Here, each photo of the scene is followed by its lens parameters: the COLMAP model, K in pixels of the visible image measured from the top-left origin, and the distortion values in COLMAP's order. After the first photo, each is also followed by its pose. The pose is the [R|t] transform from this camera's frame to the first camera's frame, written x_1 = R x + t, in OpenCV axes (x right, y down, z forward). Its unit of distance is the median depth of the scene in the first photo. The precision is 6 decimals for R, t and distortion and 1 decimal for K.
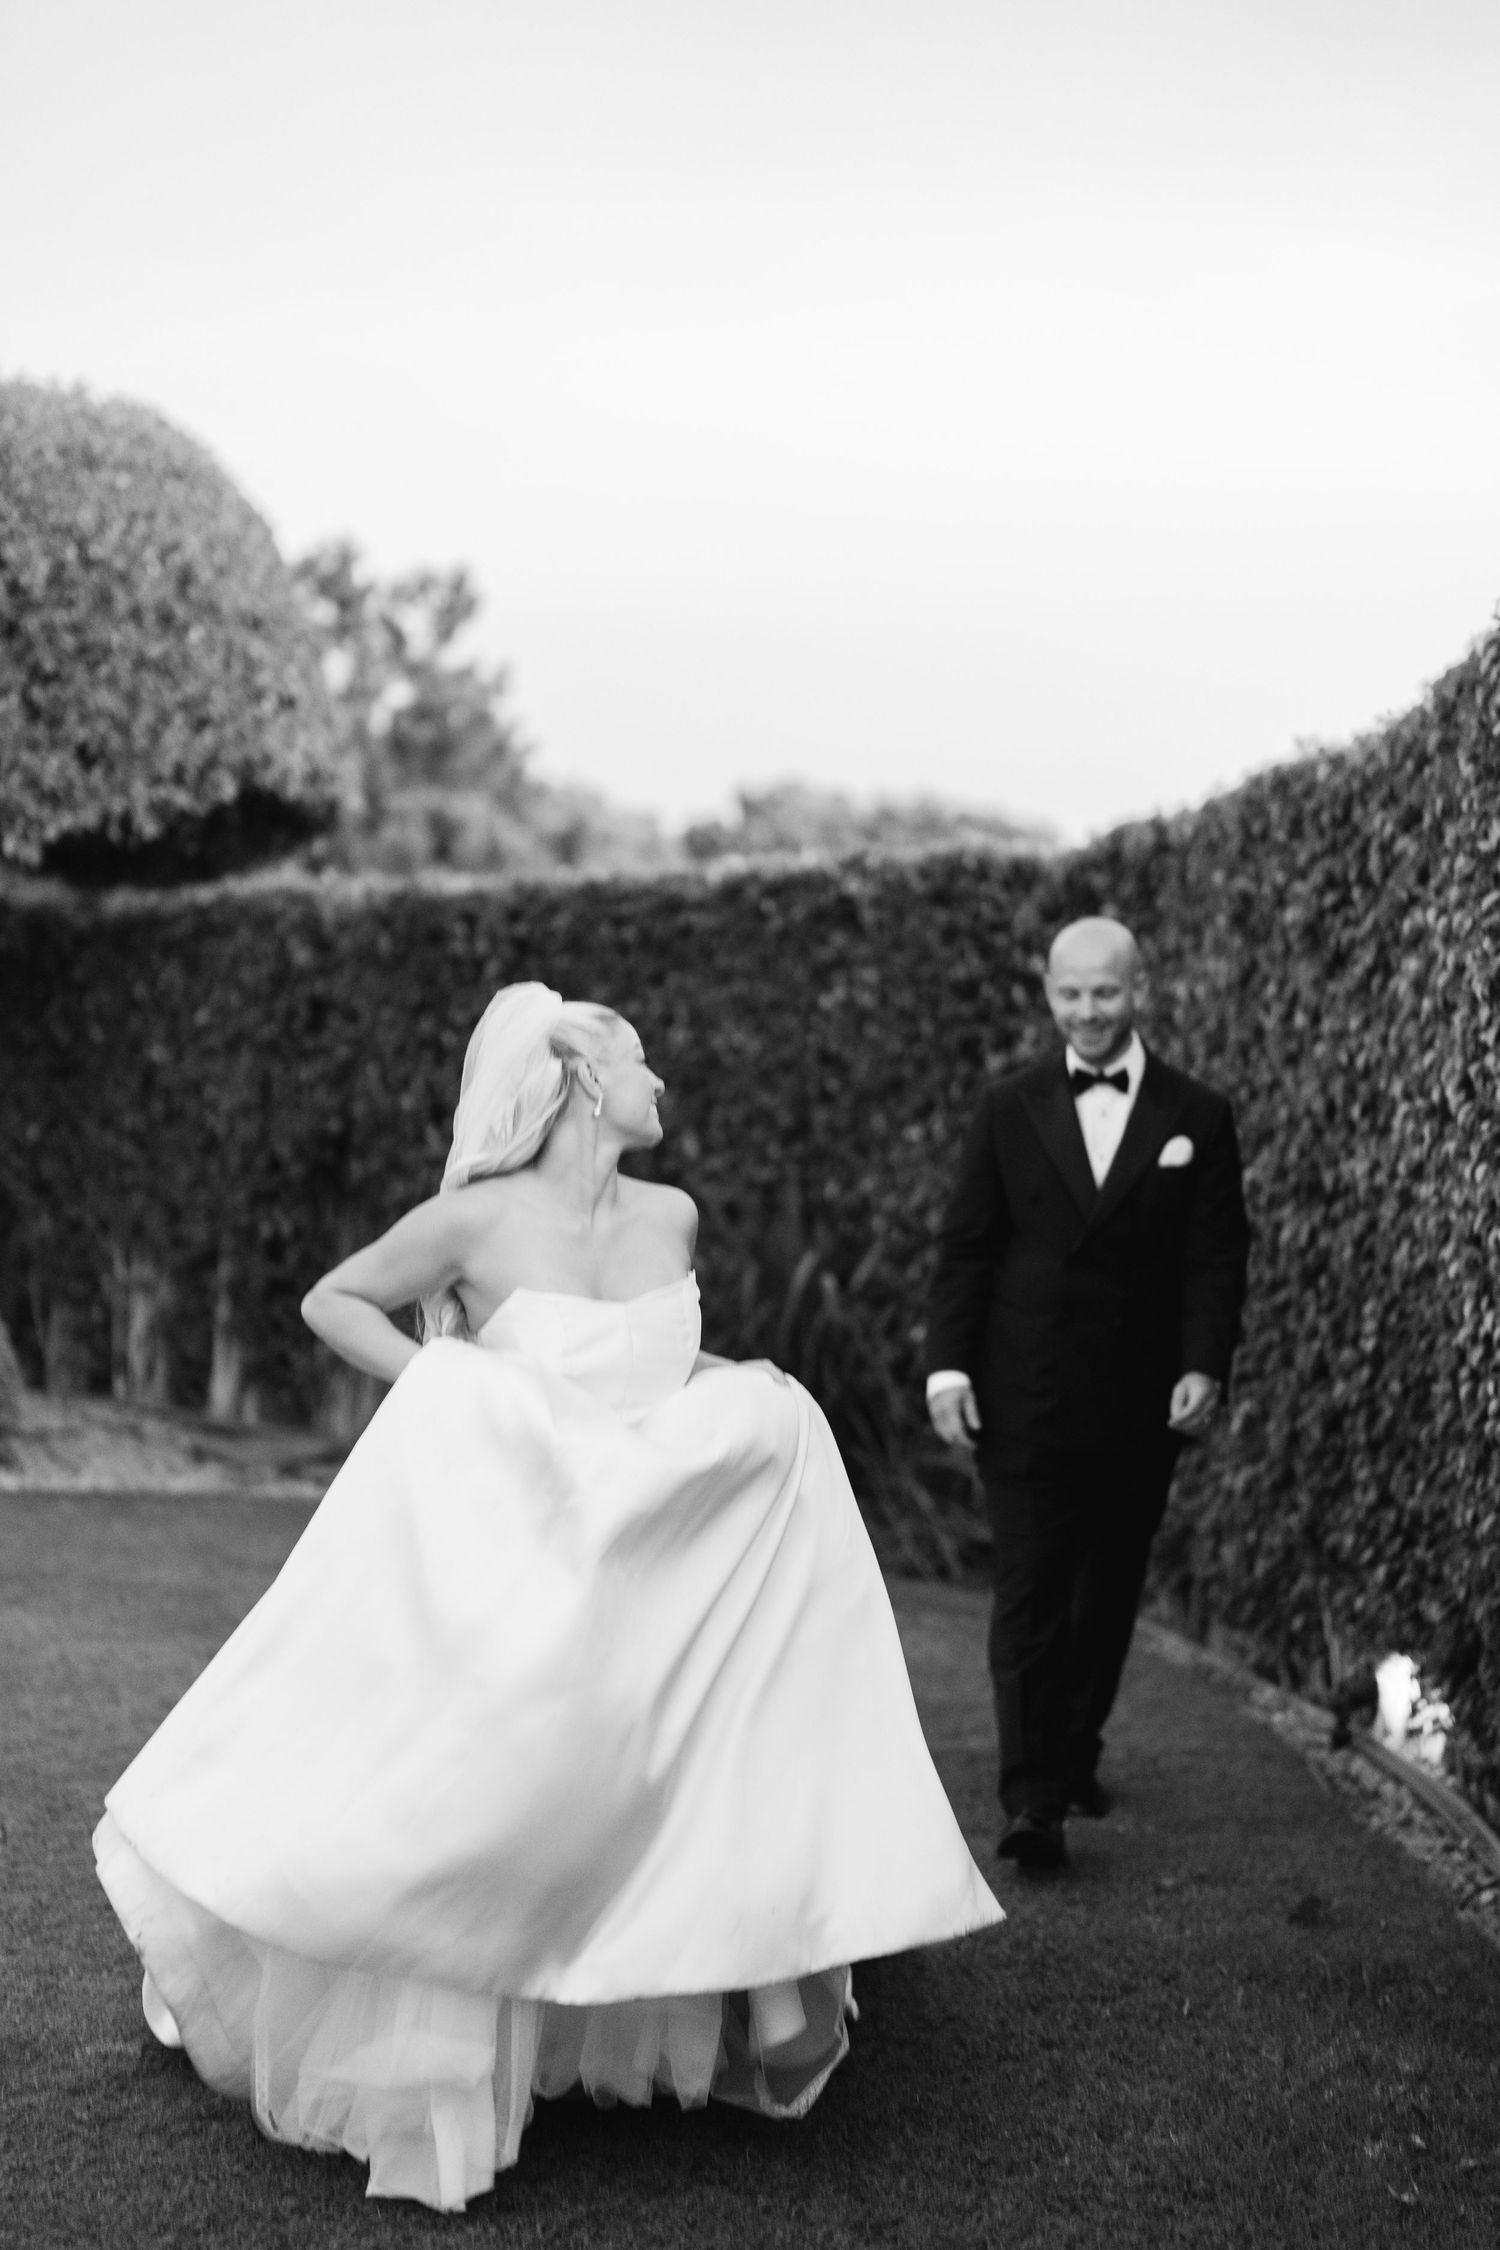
lens RADIAL K [[3219.9, 0, 745.0], [0, 3219.9, 1102.0], [0, 0, 1]] dist [-0.000234, 0.098702]
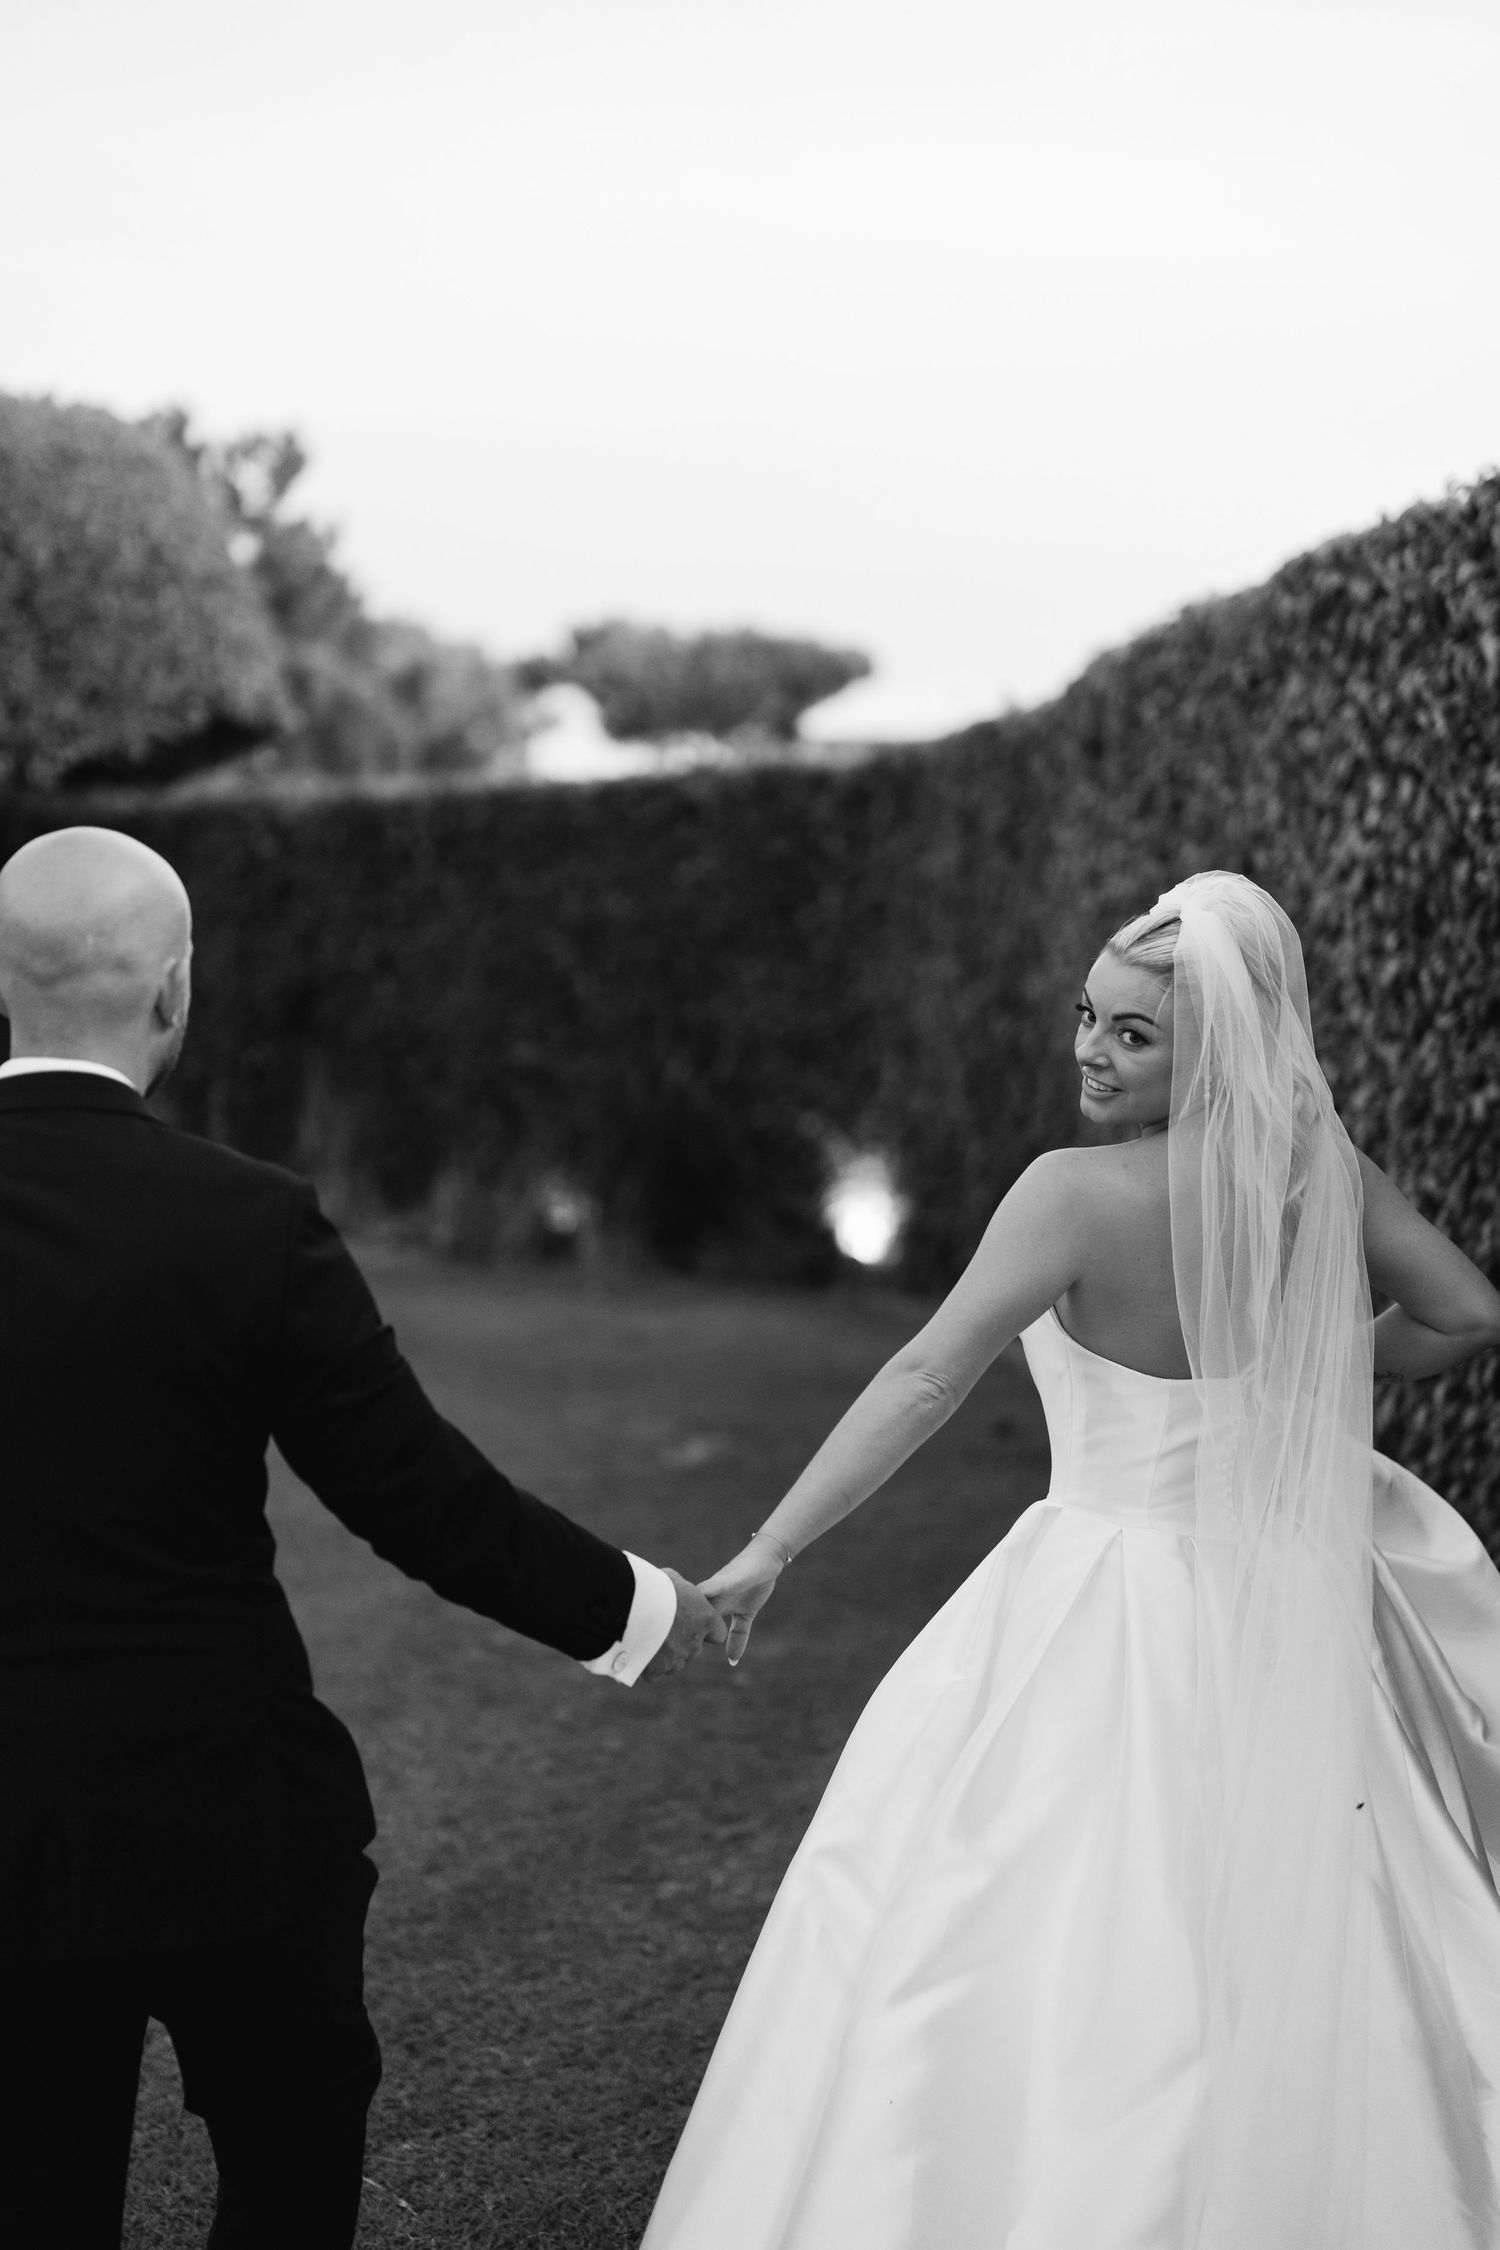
lens RADIAL K [[3198.5, 0, 750.0], [0, 3198.5, 1125.0], [0, 0, 1]] dist [-0.050074, -0.007761]
pose [[0.997193, -0.052848, 0.053033, -0.018026], [0.048994, 0.996236, 0.071515, -0.015627], [-0.056613, -0.068716, 0.996029, -0.280339]]
